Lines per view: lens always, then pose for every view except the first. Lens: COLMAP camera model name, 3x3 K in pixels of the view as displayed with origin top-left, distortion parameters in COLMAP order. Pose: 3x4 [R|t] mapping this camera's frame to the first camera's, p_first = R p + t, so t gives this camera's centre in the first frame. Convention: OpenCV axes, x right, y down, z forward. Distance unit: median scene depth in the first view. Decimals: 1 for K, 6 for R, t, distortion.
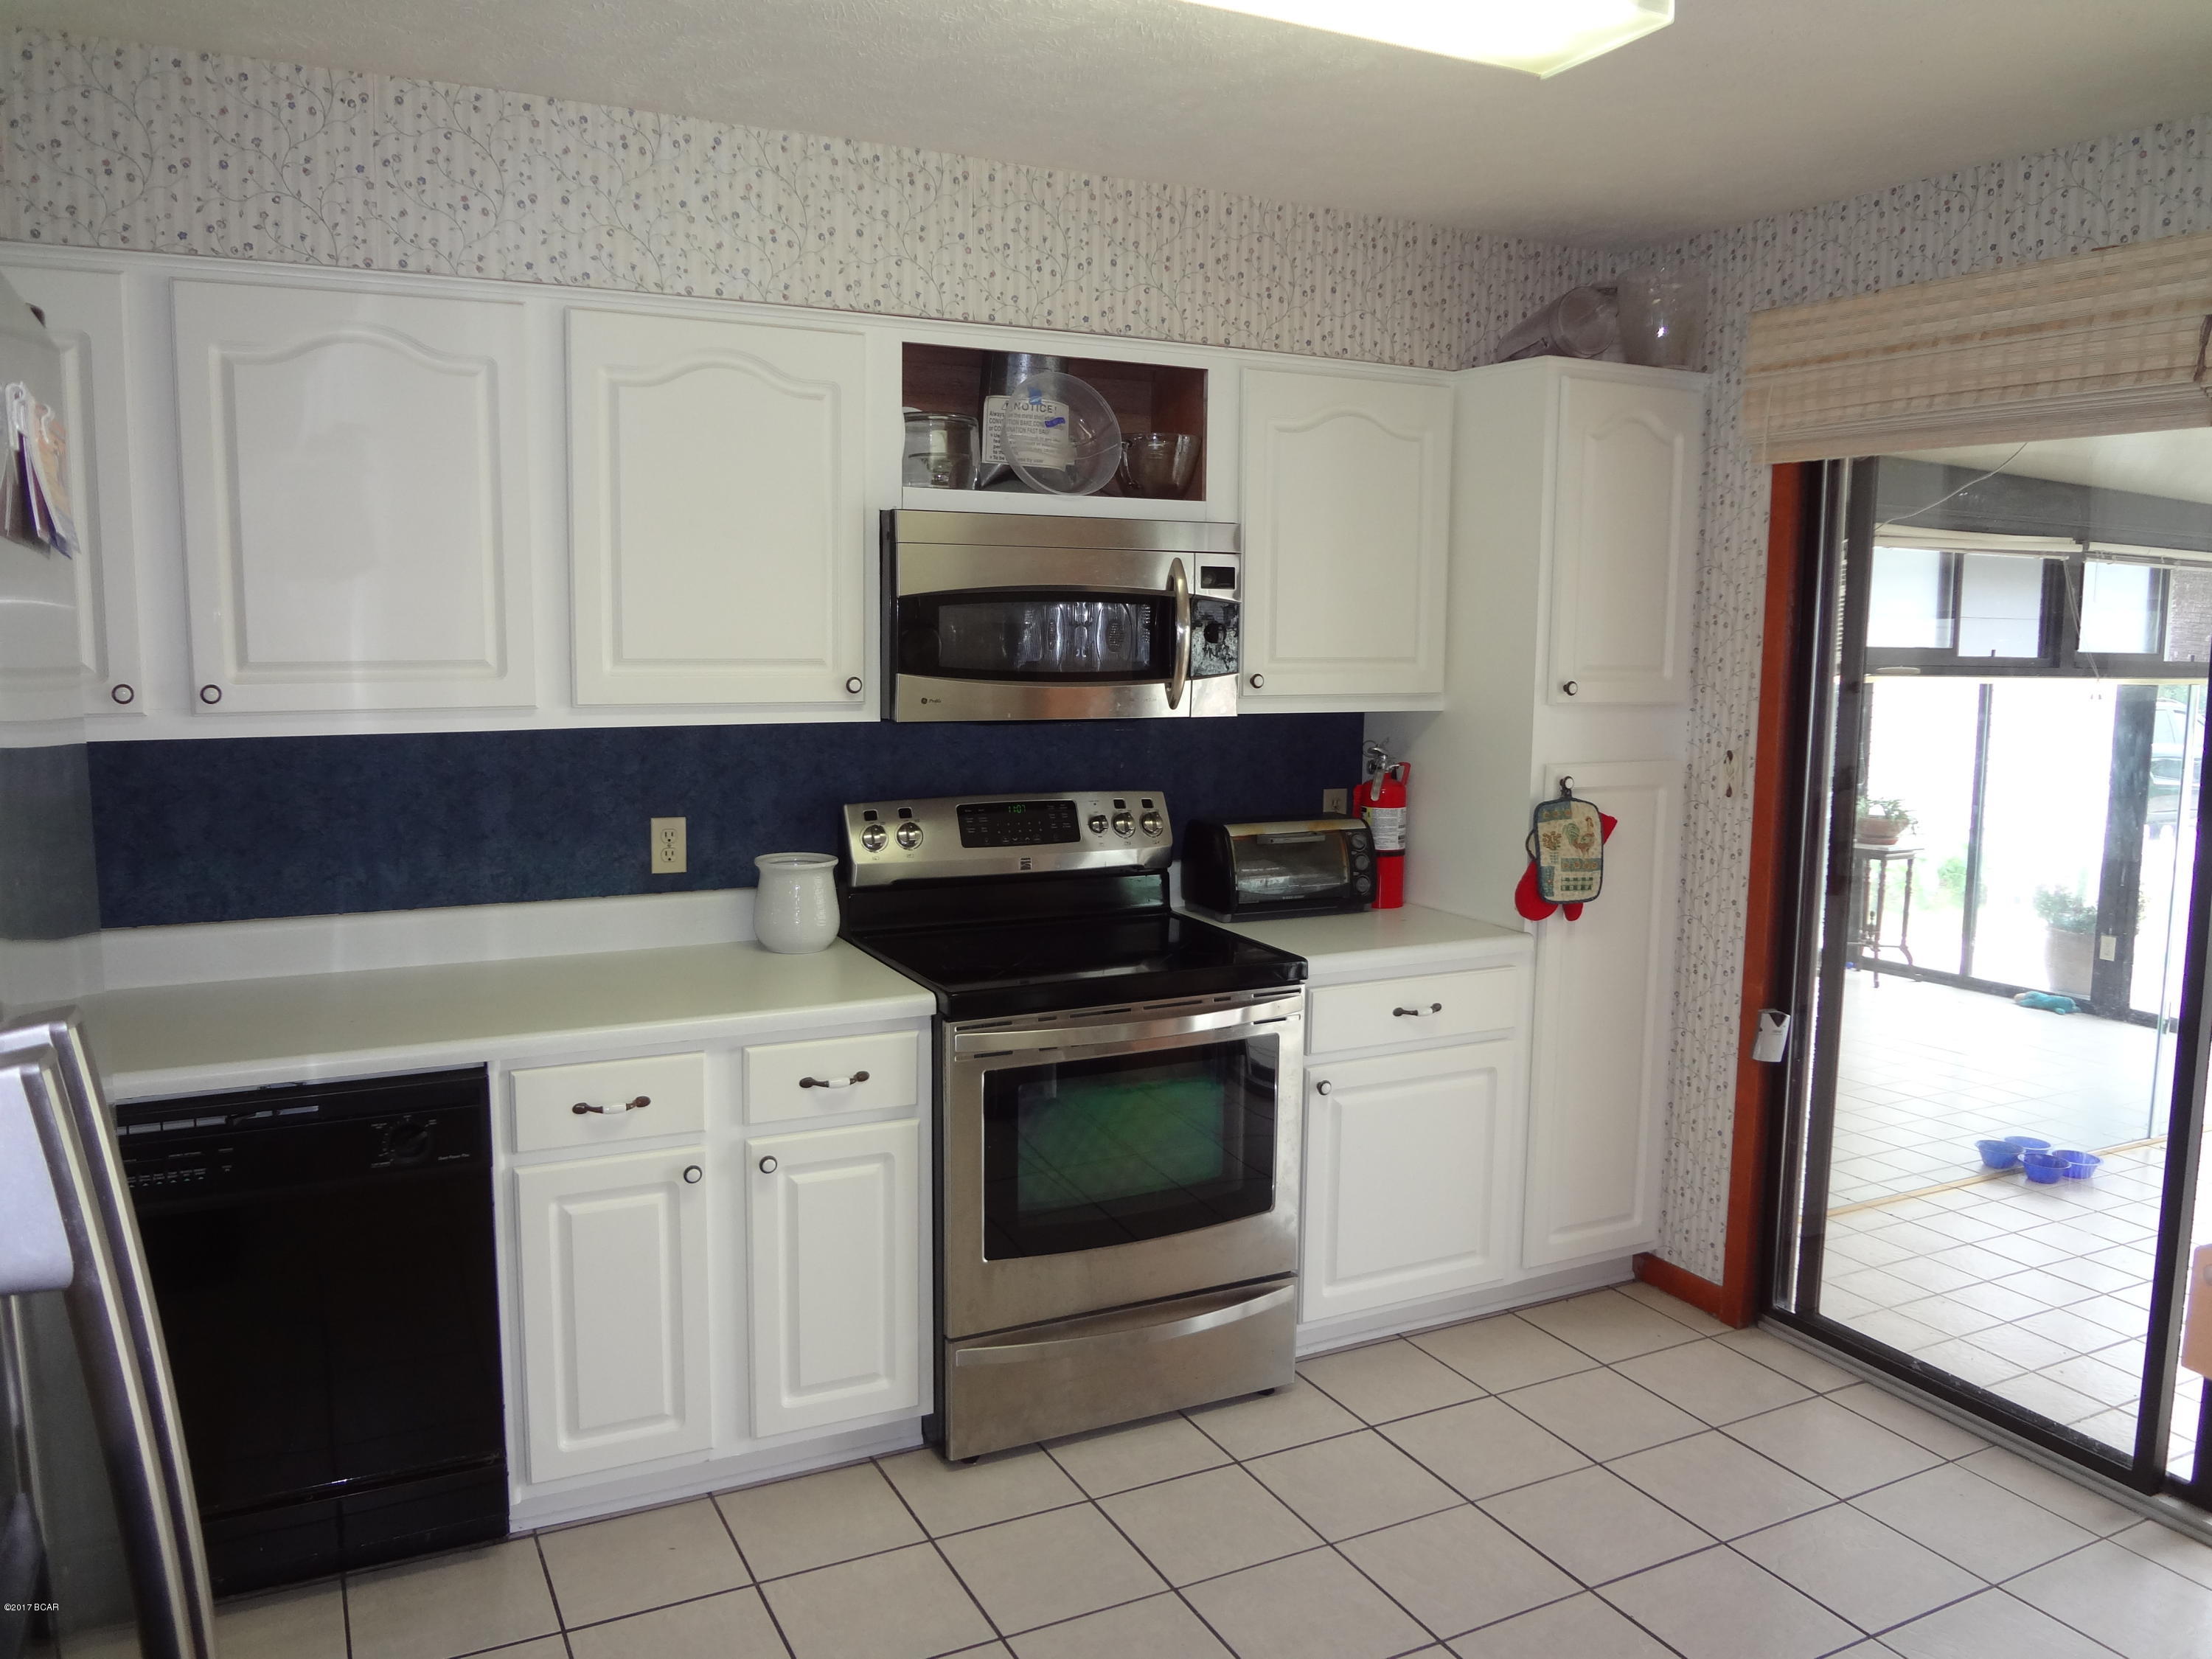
lens RADIAL K [[1666.0, 0, 1098.5], [0, 1666.0, 822.0], [0, 0, 1]] dist [-0.076531, 0.039688]
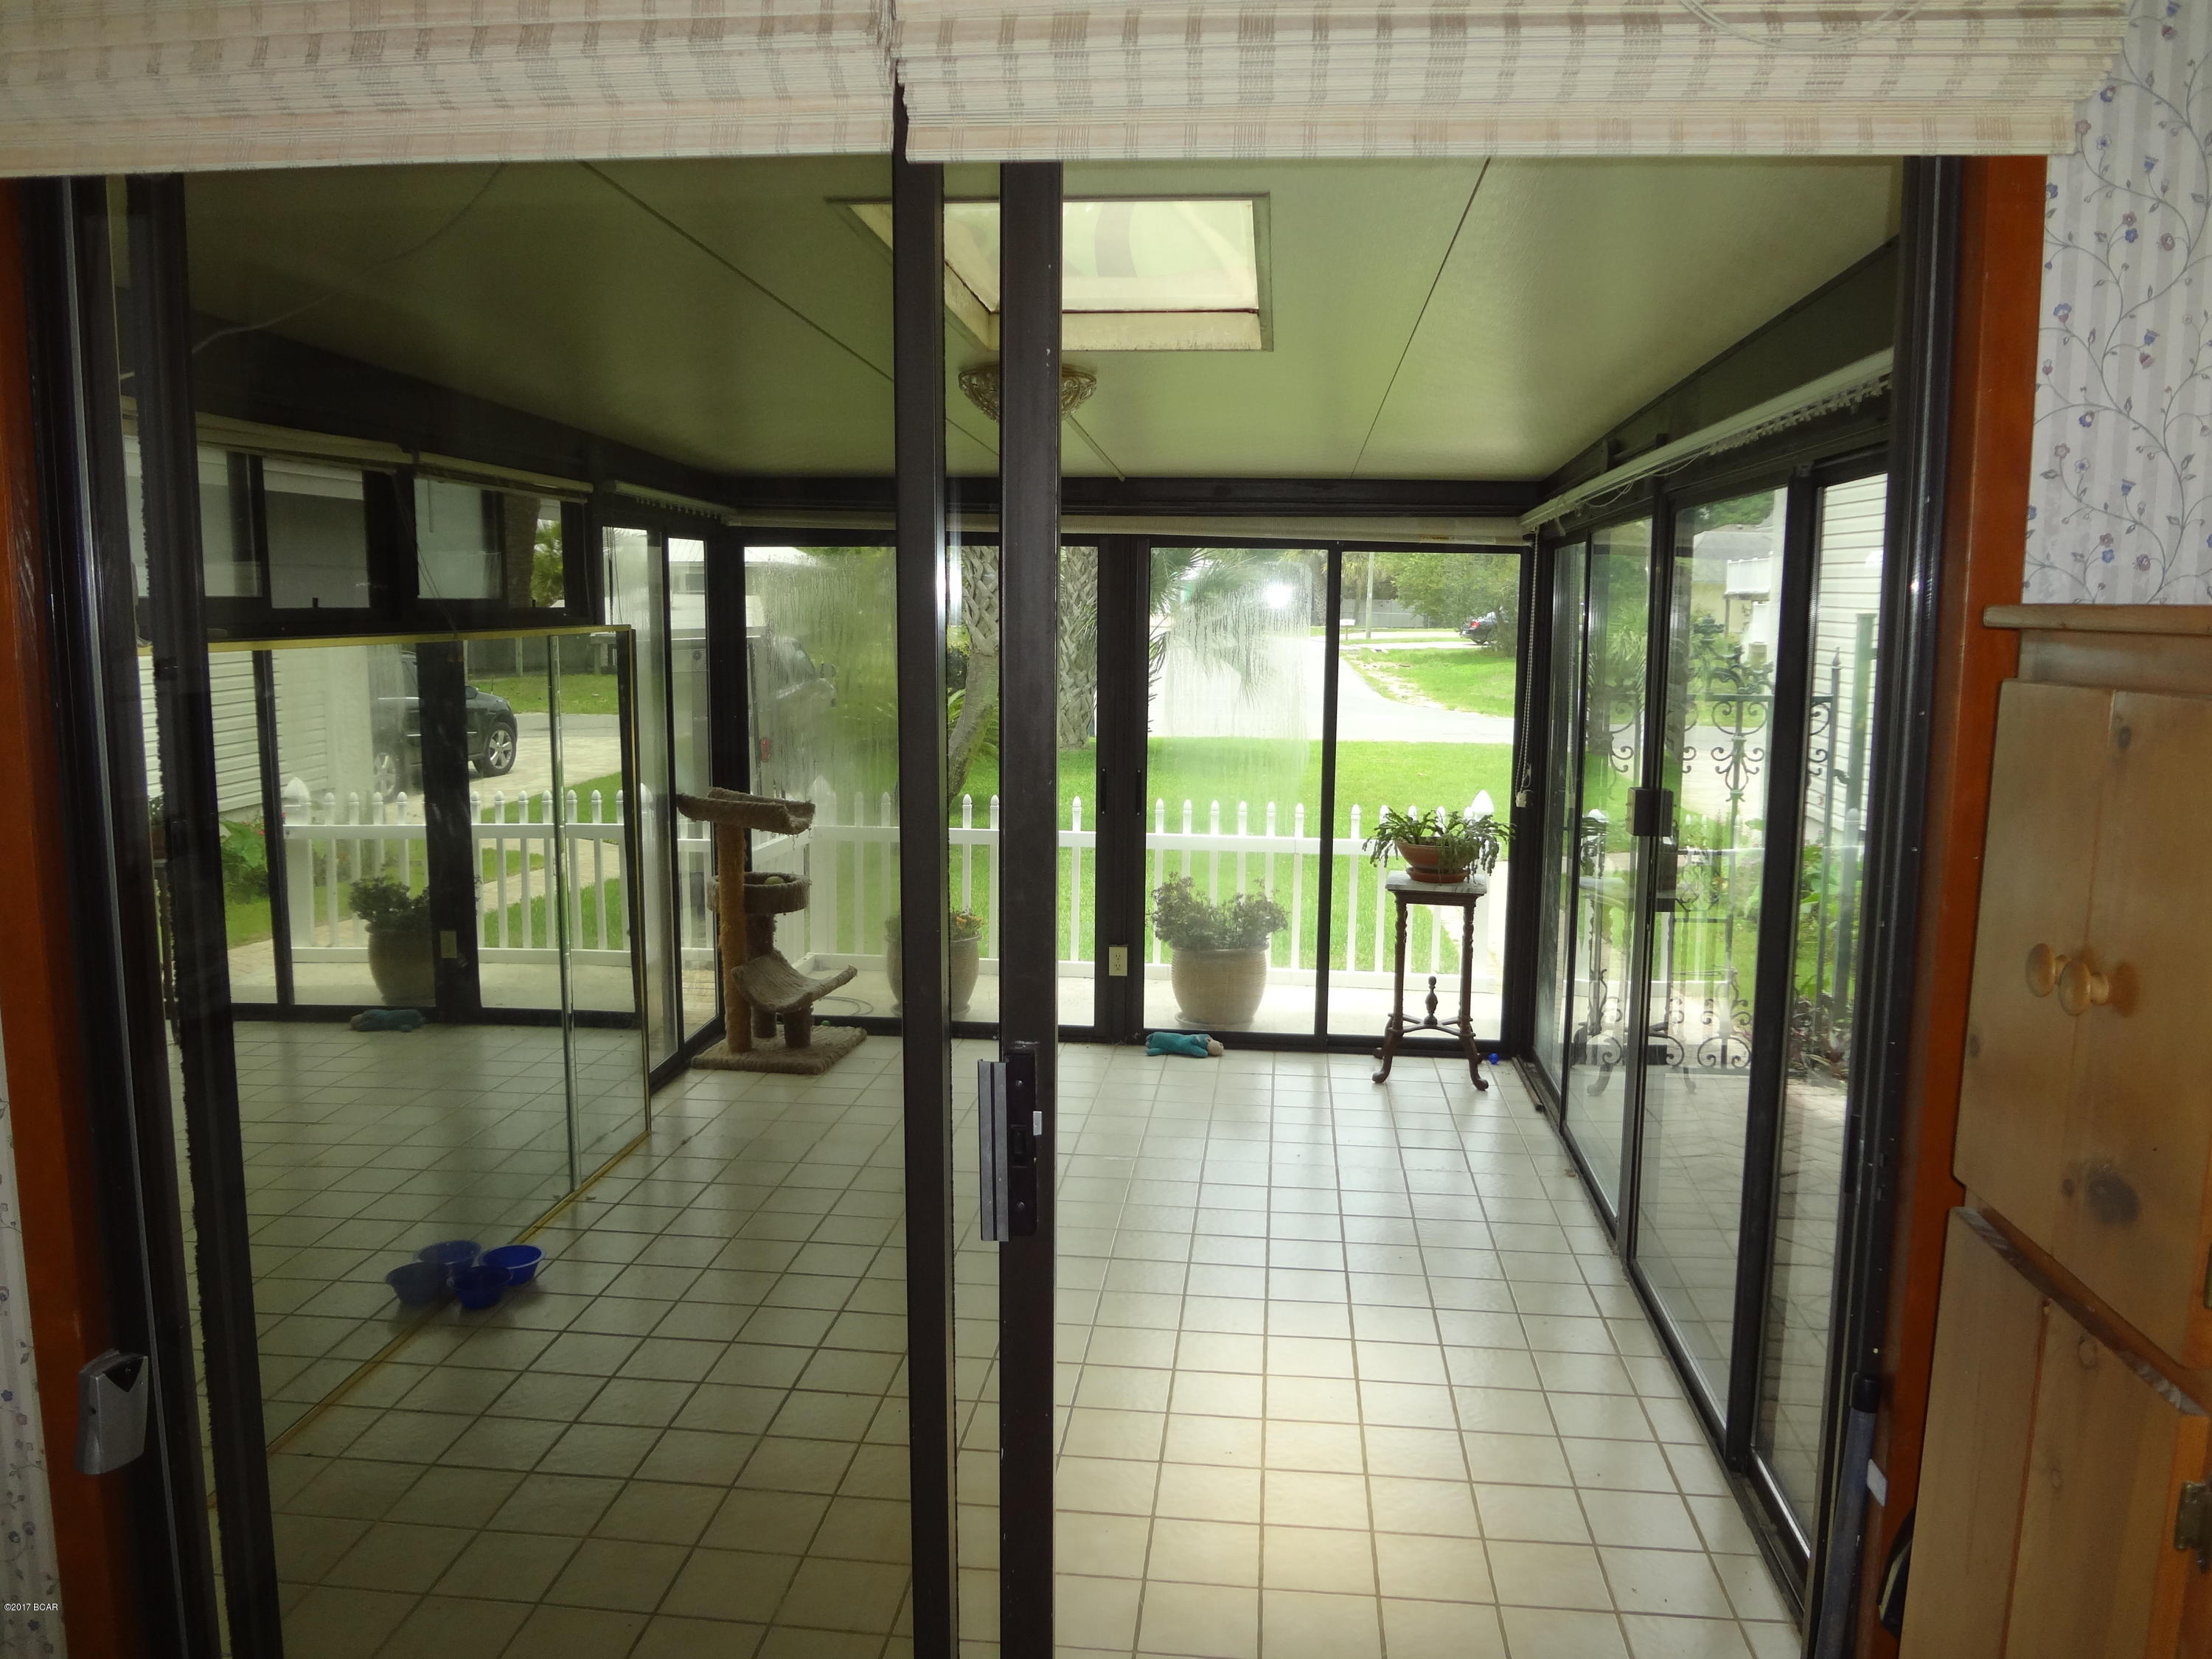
lens RADIAL K [[1666.0, 0, 1099.7], [0, 1666.0, 835.9], [0, 0, 1]] dist [-0.076531, 0.039688]
pose [[0.540366, -0.130384, 0.831267, 0.190363], [0.099681, 0.990884, 0.090622, -0.050336], [-0.835505, 0.033892, 0.548437, 0.487722]]
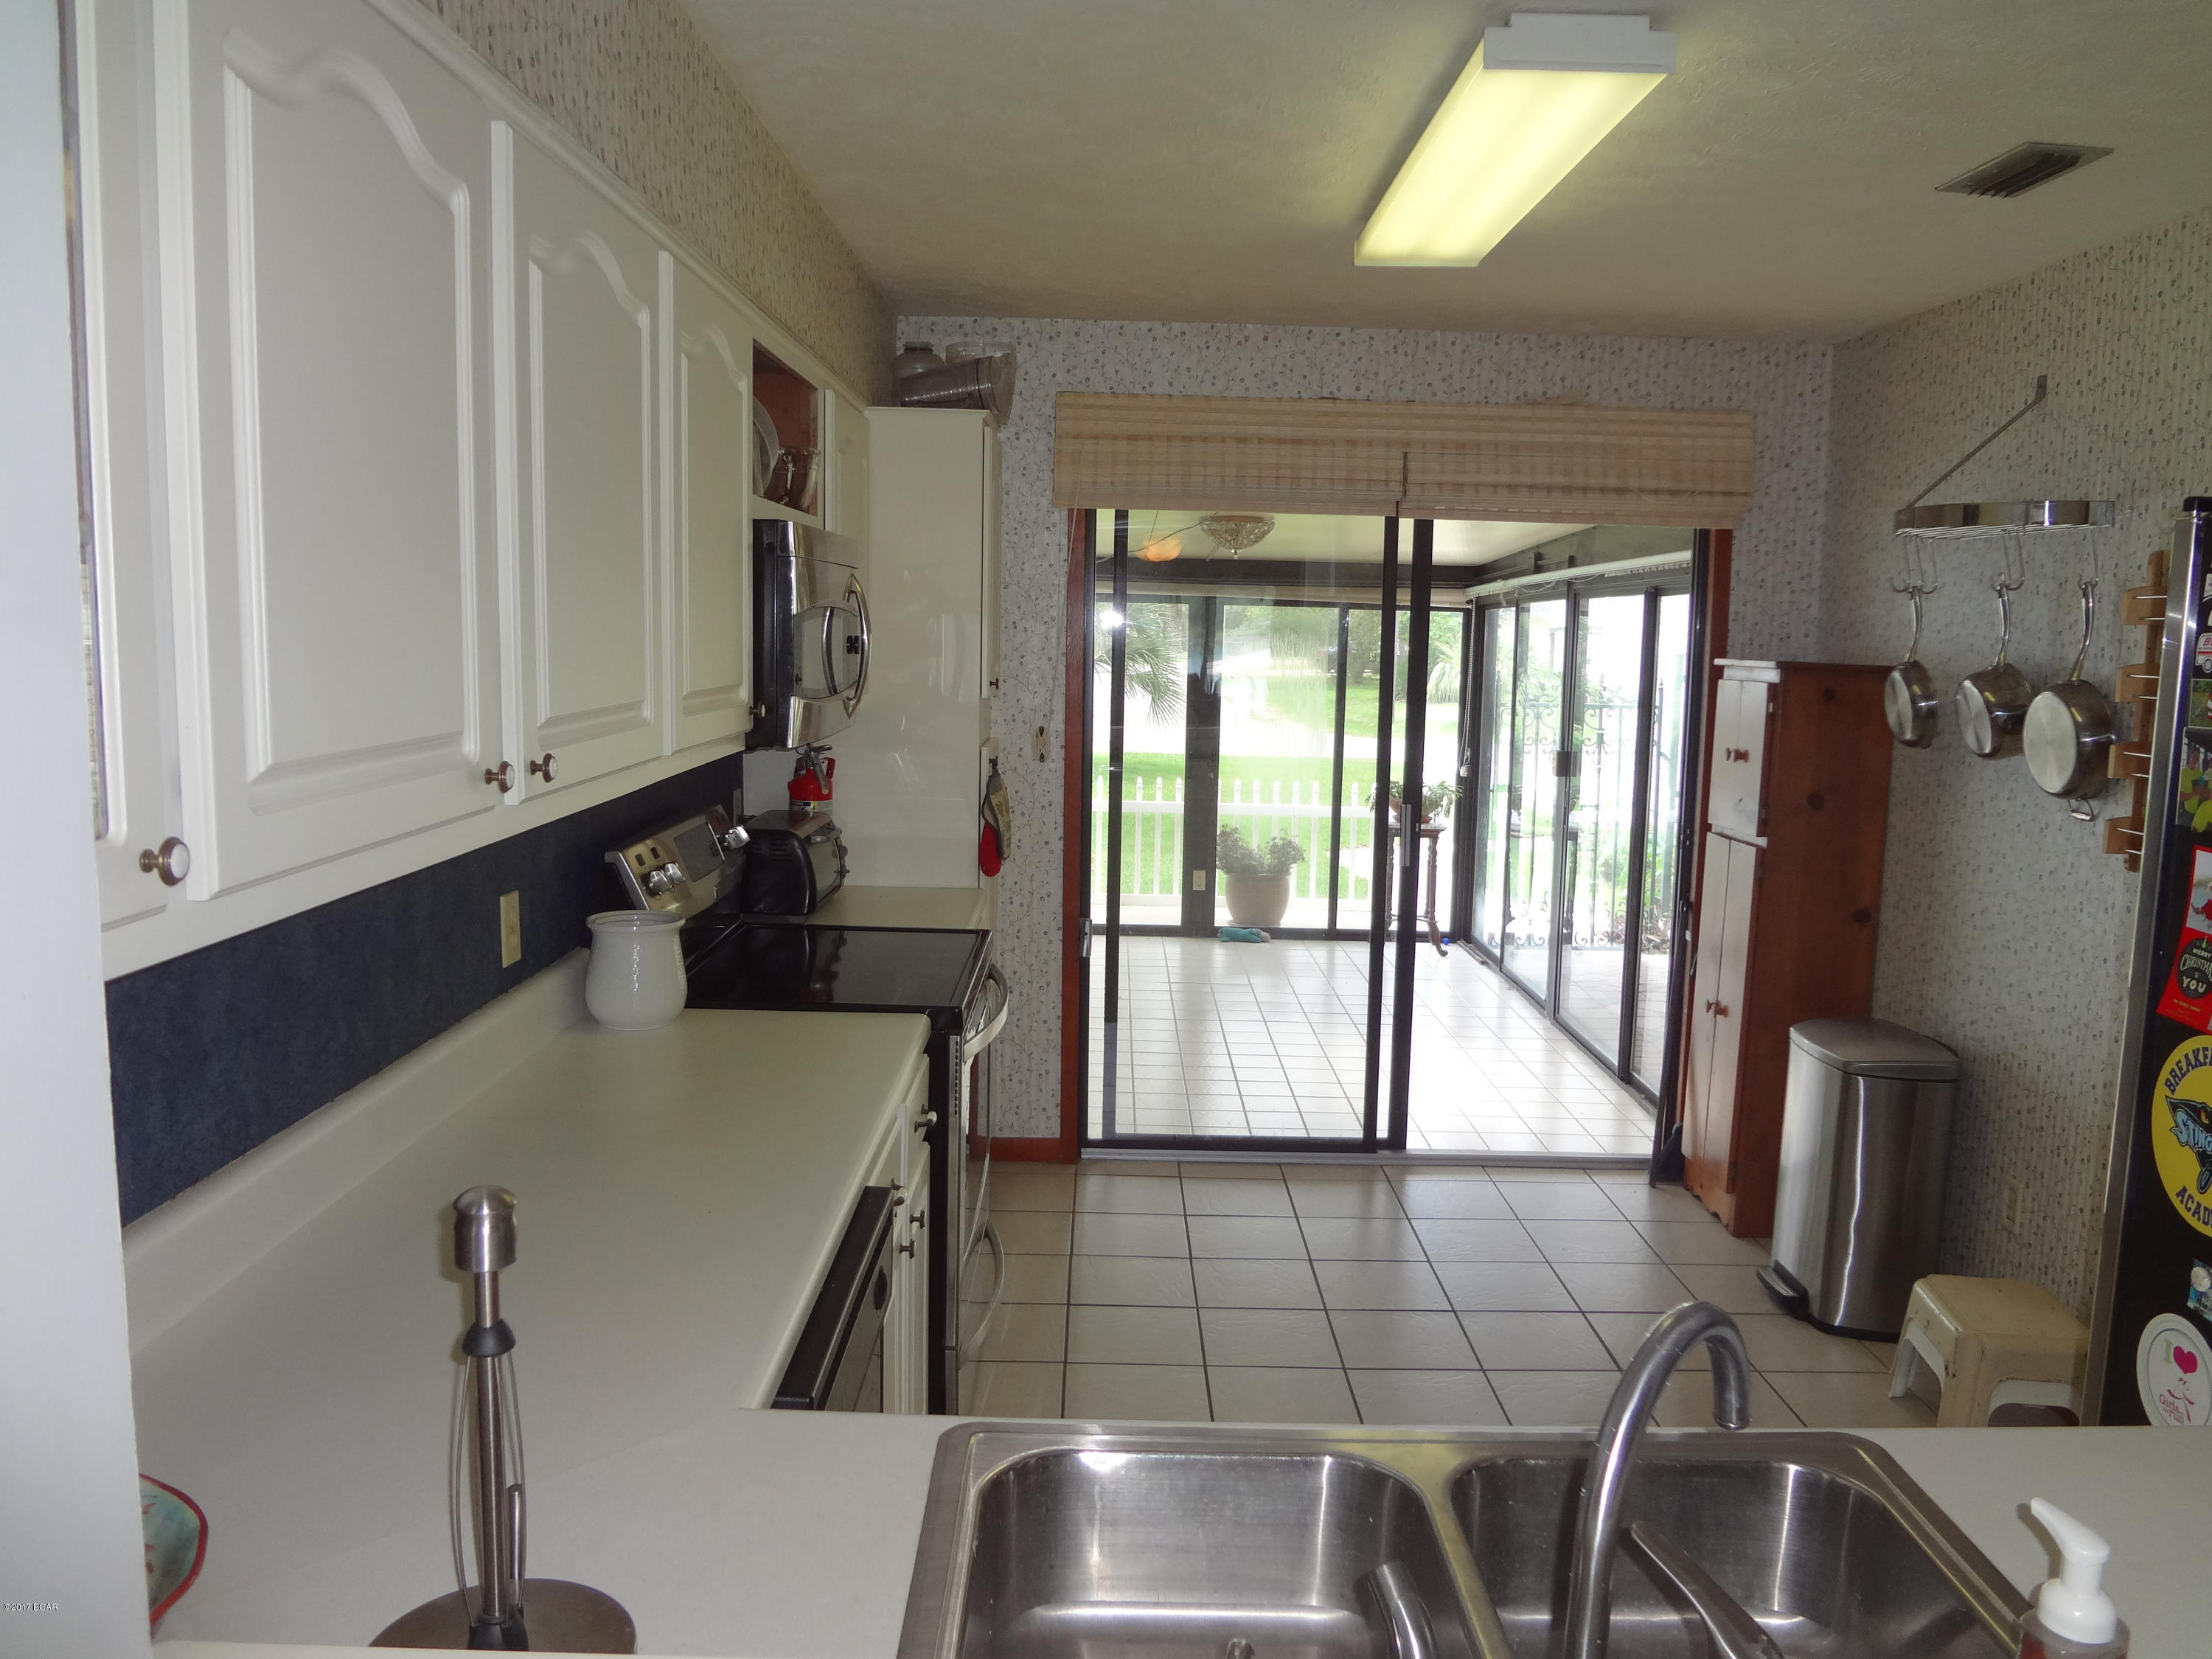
lens RADIAL K [[1666.0, 0, 1107.1], [0, 1666.0, 823.2], [0, 0, 1]] dist [-0.076531, 0.039688]
pose [[0.451350, -0.111240, 0.885386, -0.759919], [0.092656, 0.992679, 0.077486, -0.064622], [-0.887524, 0.047063, 0.458352, 0.358675]]
